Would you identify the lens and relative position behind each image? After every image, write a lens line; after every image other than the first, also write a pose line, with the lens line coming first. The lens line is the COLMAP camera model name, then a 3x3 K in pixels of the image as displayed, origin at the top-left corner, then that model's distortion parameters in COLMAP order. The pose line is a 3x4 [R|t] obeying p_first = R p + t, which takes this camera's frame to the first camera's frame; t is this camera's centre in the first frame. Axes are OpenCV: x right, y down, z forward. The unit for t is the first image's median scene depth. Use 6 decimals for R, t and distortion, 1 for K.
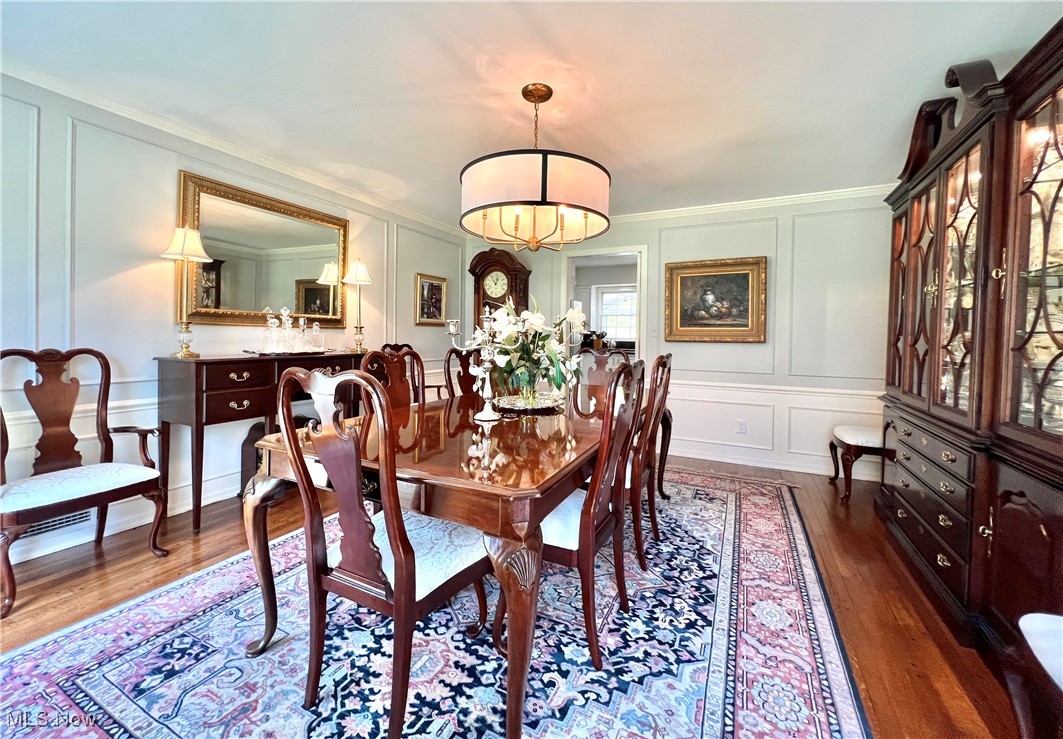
lens RADIAL K [[425.3, 0, 532.1], [0, 425.3, 340.3], [0, 0, 1]] dist [0.000097, 0.000023]
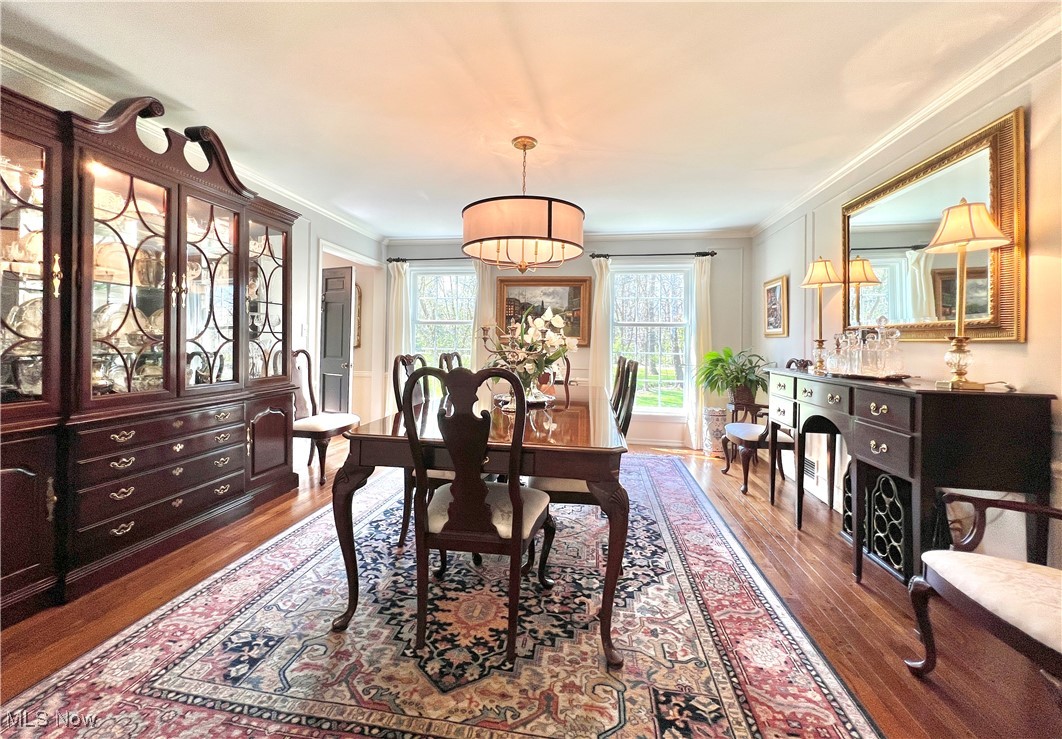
lens RADIAL K [[424.9, 0, 531.6], [0, 424.9, 340.3], [0, 0, 1]] dist [0.000097, 0.000023]
pose [[-0.949408, -0.031757, -0.312436, 0.314280], [-0.033186, 0.999449, -0.000744, -0.016922], [0.312287, 0.009662, -0.949939, 1.927735]]
